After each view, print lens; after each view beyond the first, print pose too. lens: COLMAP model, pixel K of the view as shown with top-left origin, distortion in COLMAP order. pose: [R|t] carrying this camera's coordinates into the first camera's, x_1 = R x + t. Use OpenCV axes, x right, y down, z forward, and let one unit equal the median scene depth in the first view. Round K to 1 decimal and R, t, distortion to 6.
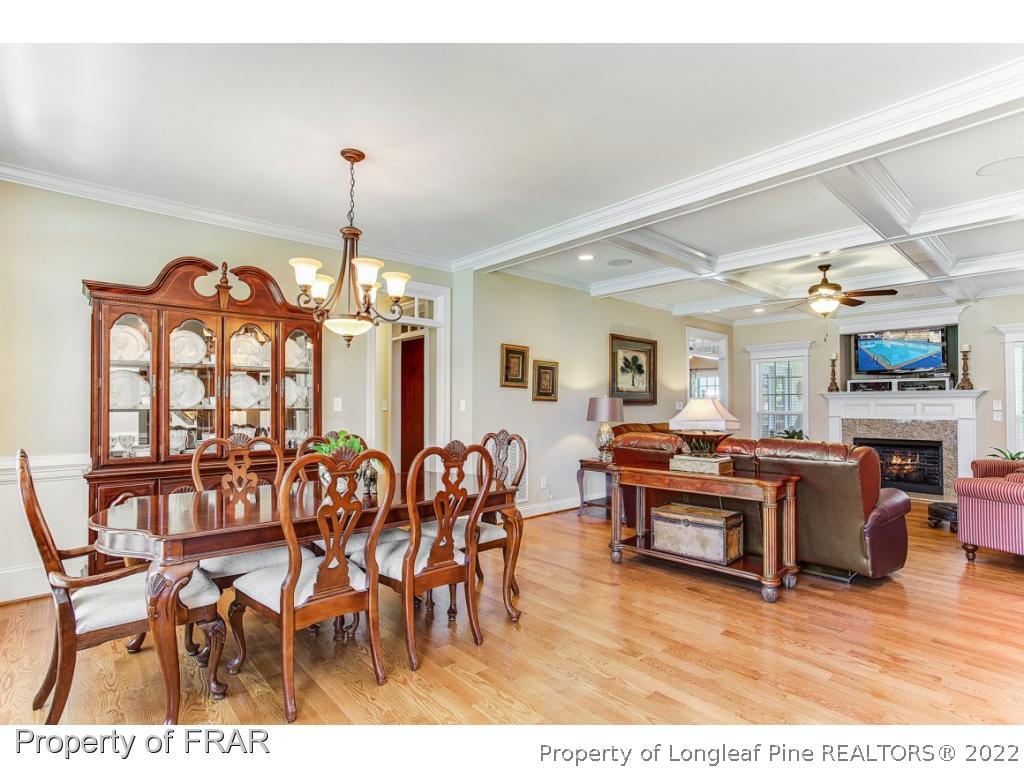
lens RADIAL K [[518.1, 0, 529.1], [0, 518.1, 388.6], [0, 0, 1]] dist [-0.059843, 0.050908]
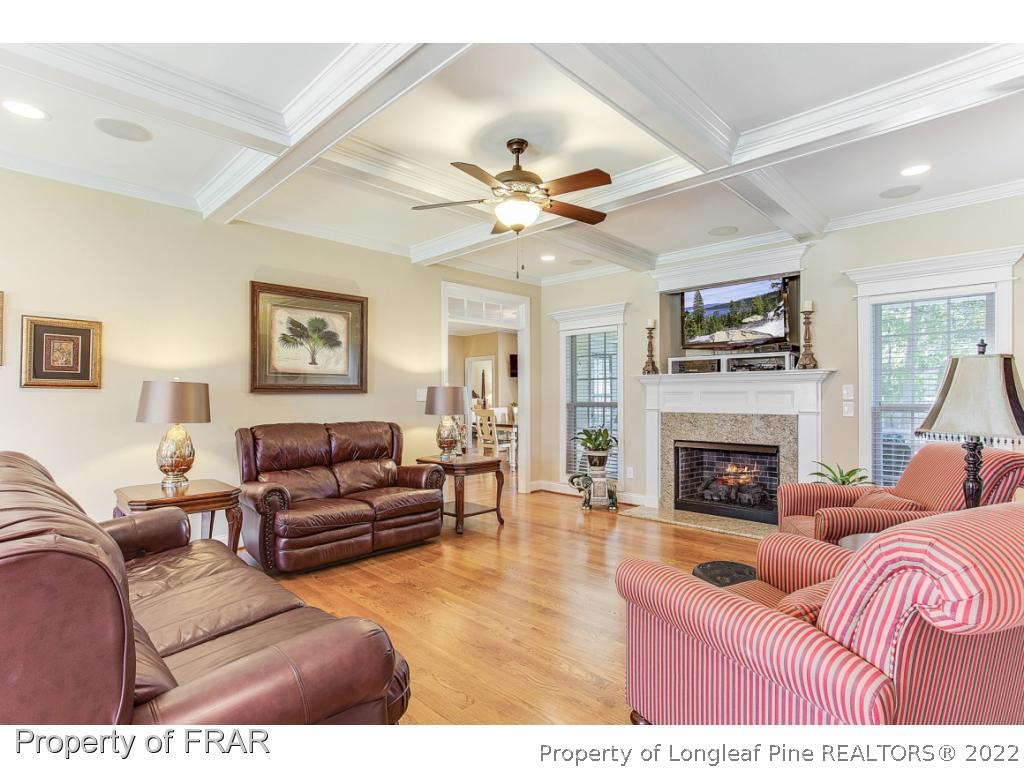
lens RADIAL K [[518.1, 0, 529.1], [0, 518.1, 388.6], [0, 0, 1]] dist [-0.059843, 0.050908]
pose [[0.997970, -0.004498, 0.063531, 0.428825], [0.003302, 0.999816, 0.018912, 0.013322], [-0.063604, -0.018664, 0.997801, 0.337536]]
